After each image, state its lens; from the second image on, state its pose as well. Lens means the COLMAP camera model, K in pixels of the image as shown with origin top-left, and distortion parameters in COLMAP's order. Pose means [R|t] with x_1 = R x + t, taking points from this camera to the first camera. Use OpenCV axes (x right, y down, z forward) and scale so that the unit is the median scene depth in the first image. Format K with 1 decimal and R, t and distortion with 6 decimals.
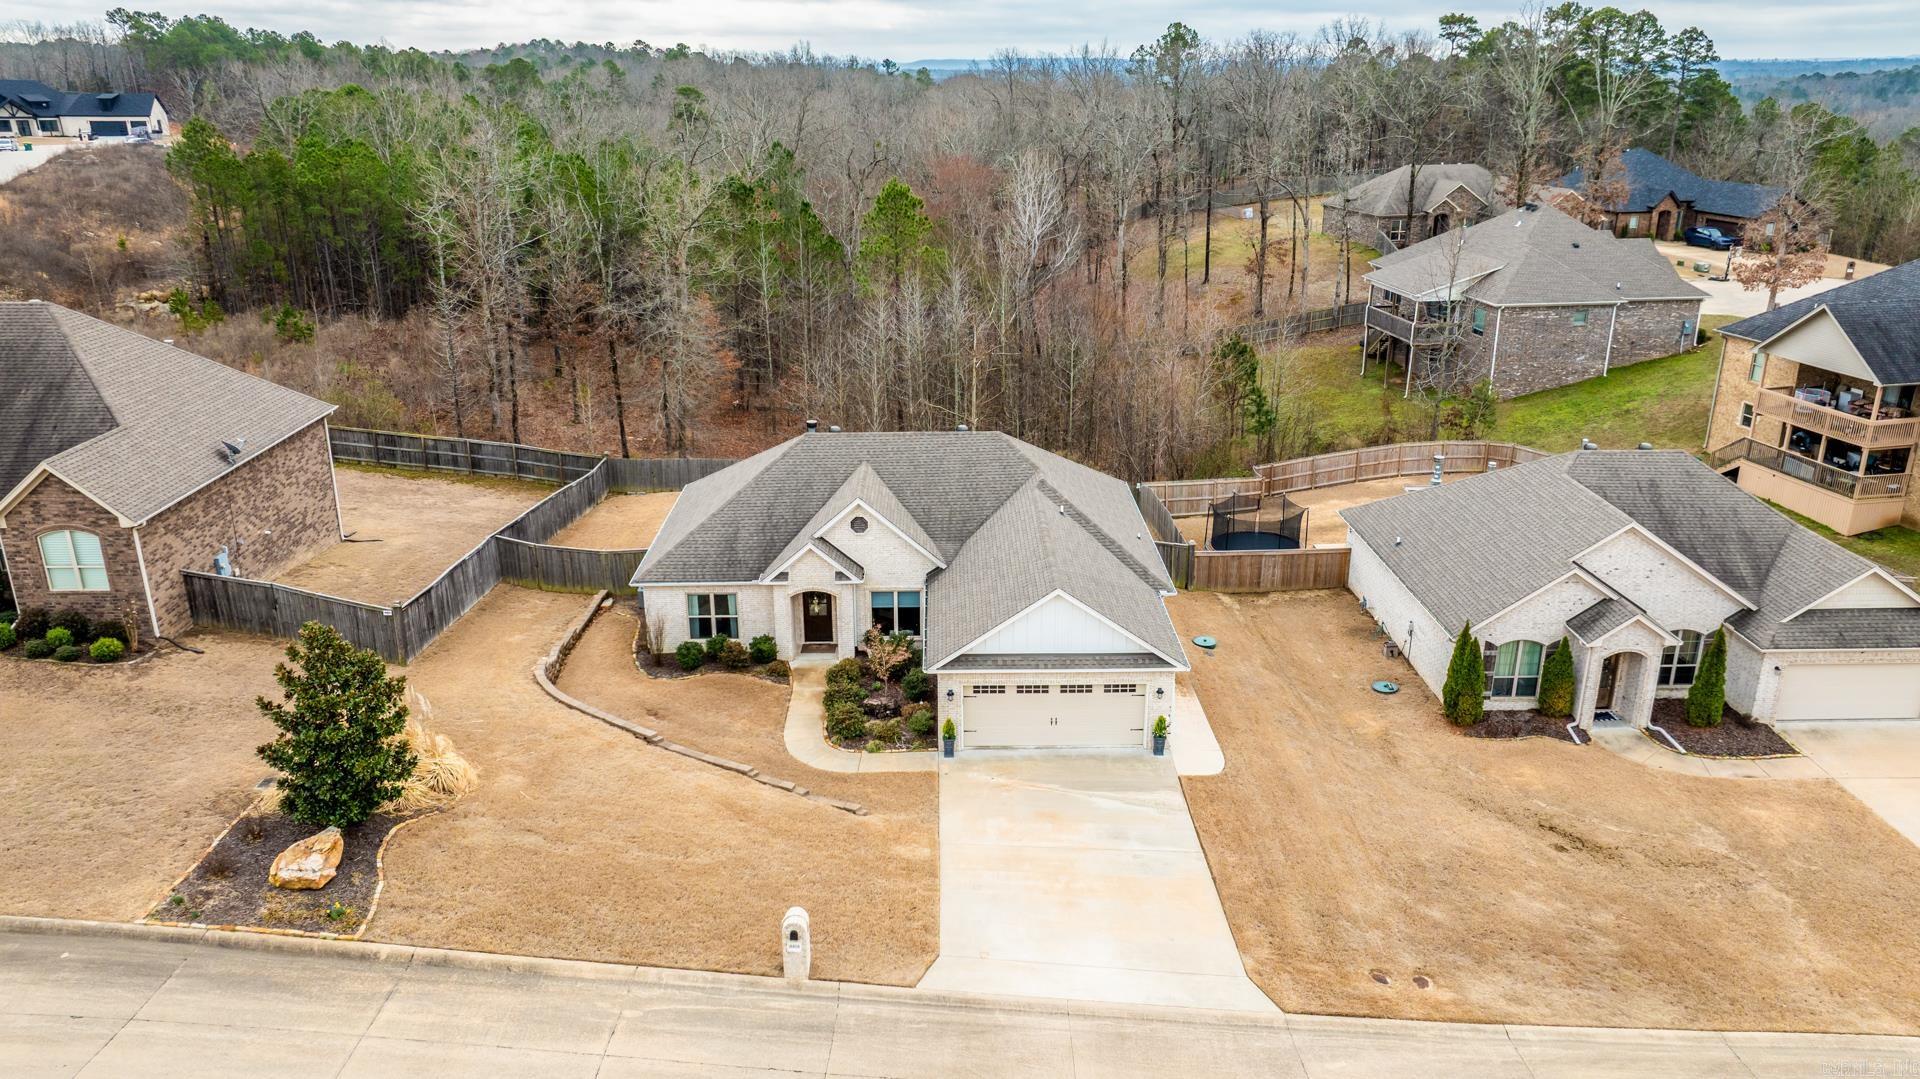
lens RADIAL K [[1365.3, 0, 960.0], [0, 1365.3, 539.5], [0, 0, 1]] dist [-0.026658, 0.006398]
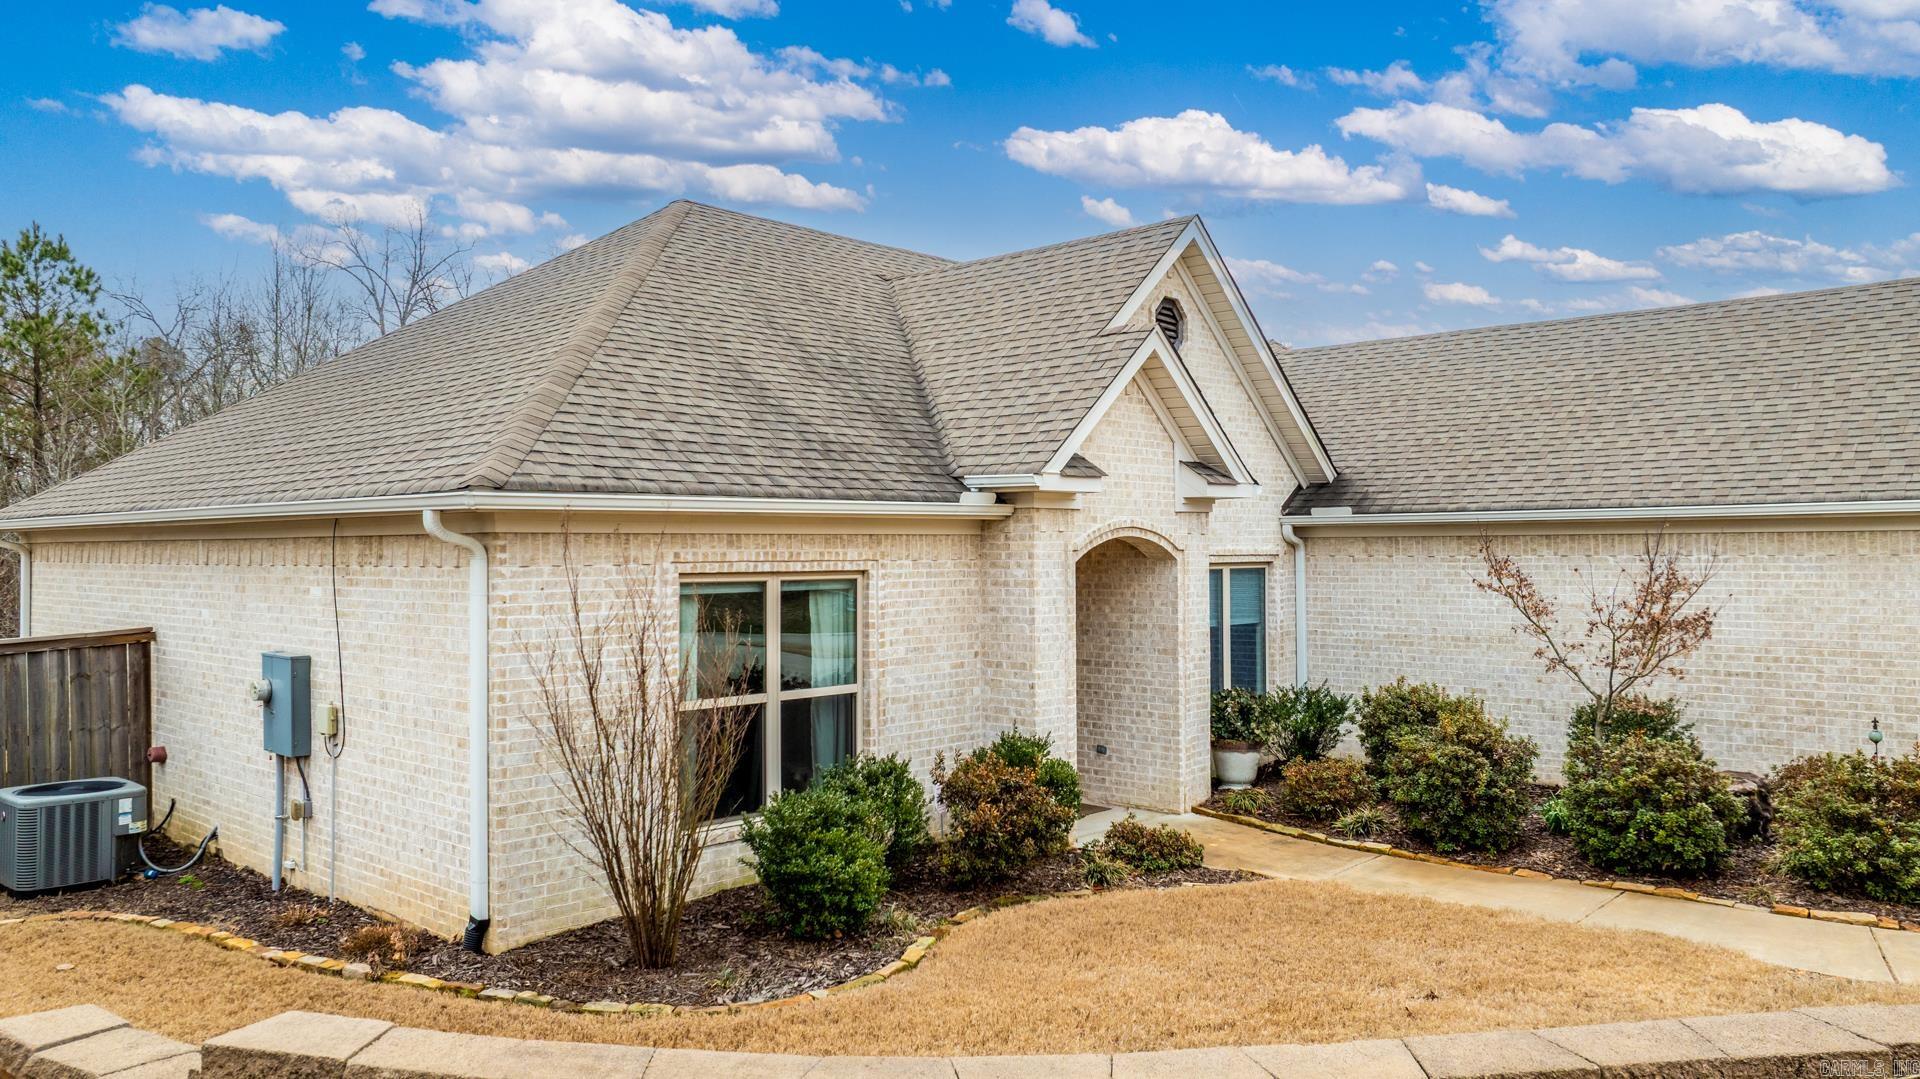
lens RADIAL K [[1365.3, 0, 960.0], [0, 1365.3, 539.5], [0, 0, 1]] dist [-0.026658, 0.006398]
pose [[0.694650, 0.000012, 0.719347, -0.326542], [0.238103, 0.943627, -0.229944, 0.092881], [-0.678799, 0.331010, 0.655488, 0.857578]]
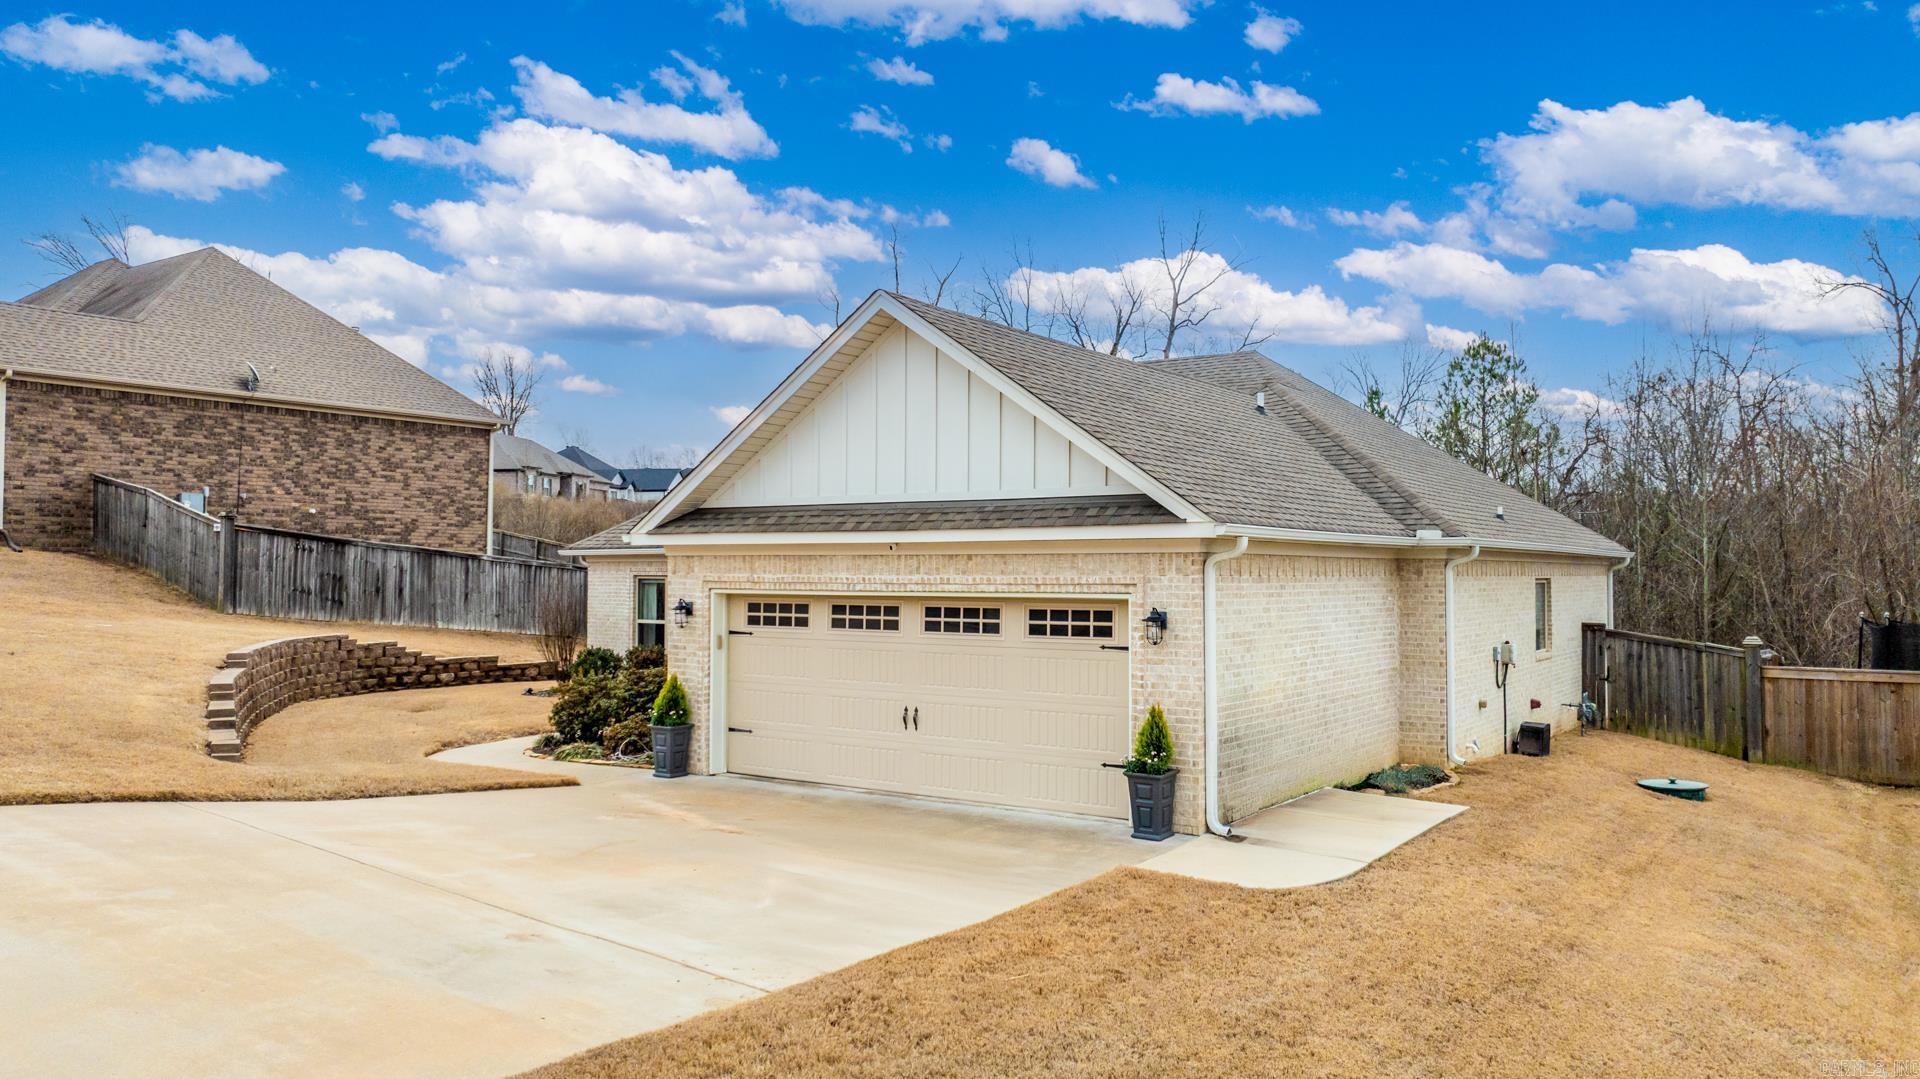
lens RADIAL K [[1365.3, 0, 960.0], [0, 1365.3, 539.5], [0, 0, 1]] dist [-0.026658, 0.006398]
pose [[0.809673, -0.013927, -0.586717, 0.259267], [-0.197247, 0.935106, -0.294398, 0.172361], [0.552742, 0.354094, 0.754383, 0.641836]]
